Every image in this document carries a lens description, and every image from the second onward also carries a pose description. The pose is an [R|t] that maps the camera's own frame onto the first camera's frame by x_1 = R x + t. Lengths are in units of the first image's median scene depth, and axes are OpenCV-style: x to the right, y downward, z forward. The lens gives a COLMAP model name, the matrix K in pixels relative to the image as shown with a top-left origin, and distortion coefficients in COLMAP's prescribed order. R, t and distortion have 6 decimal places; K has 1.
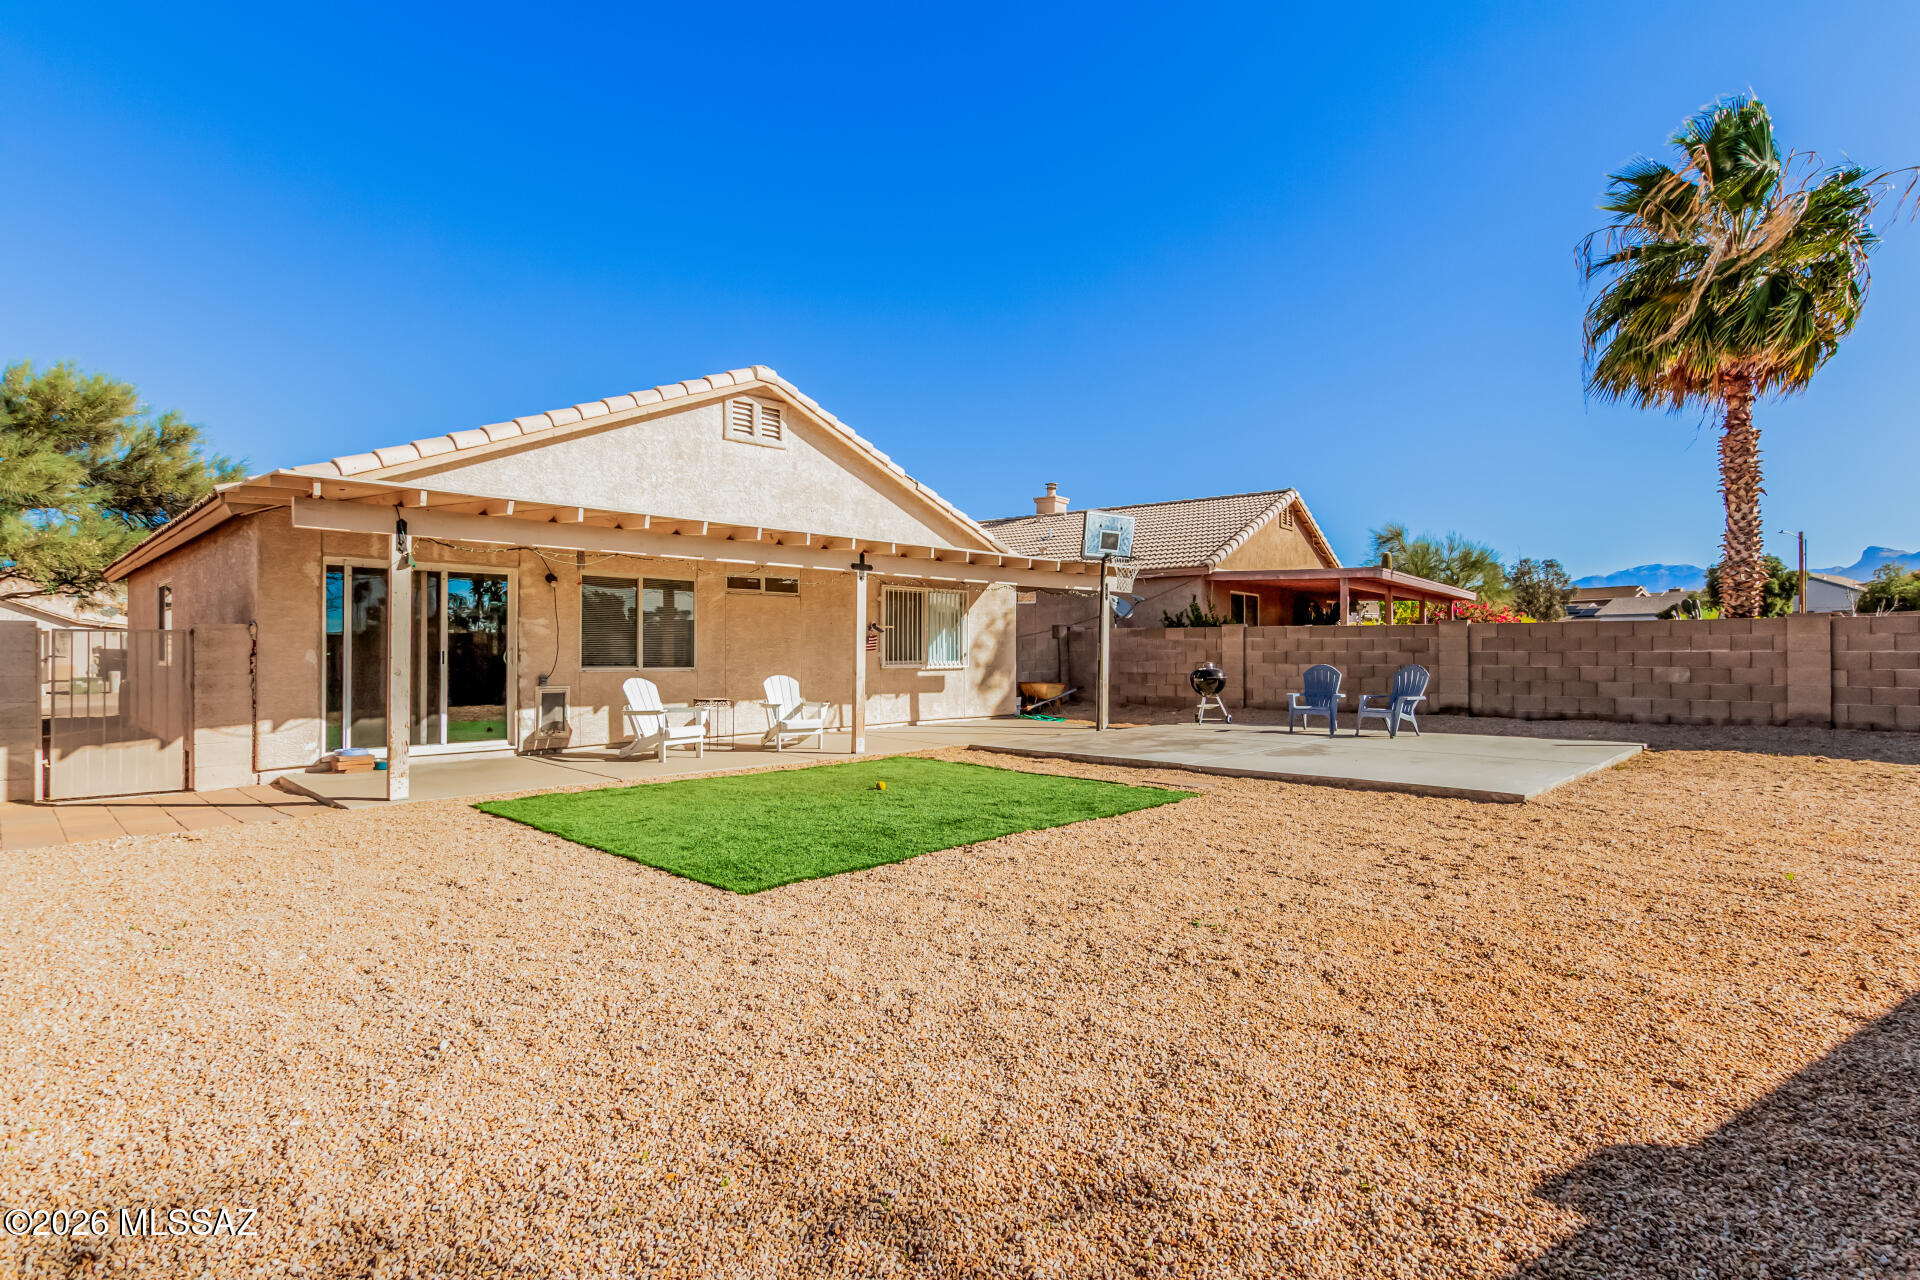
lens RADIAL K [[946.1, 0, 950.1], [0, 946.1, 641.5], [0, 0, 1]] dist [0.017075, -0.001349]
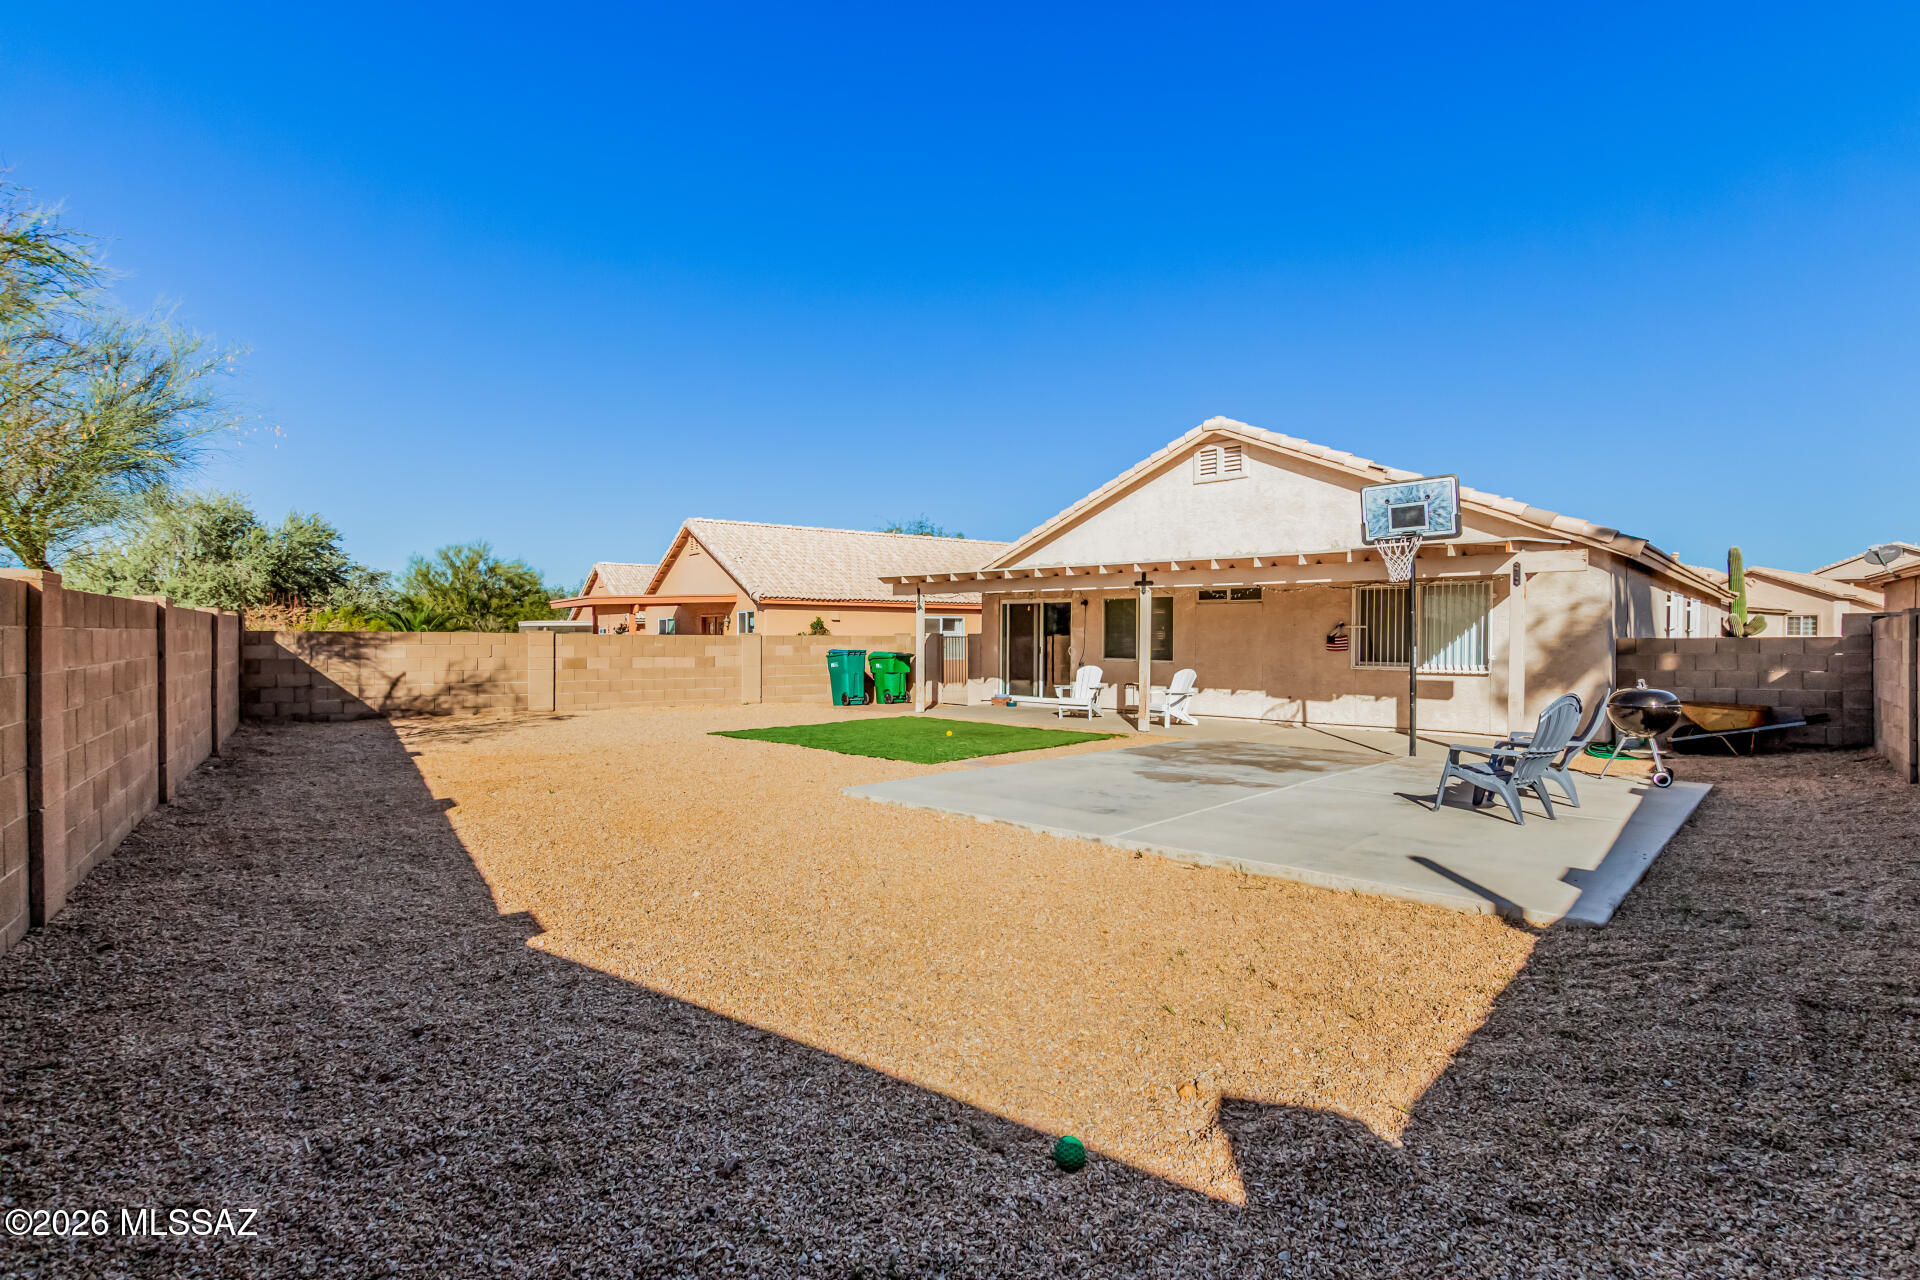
lens RADIAL K [[946.1, 0, 962.2], [0, 946.1, 641.7], [0, 0, 1]] dist [0.017075, -0.001349]
pose [[-0.003321, 0.007132, -0.999969, 1.003860], [0.007298, 0.999948, 0.007108, -0.010910], [0.999968, -0.007274, -0.003373, 0.658460]]
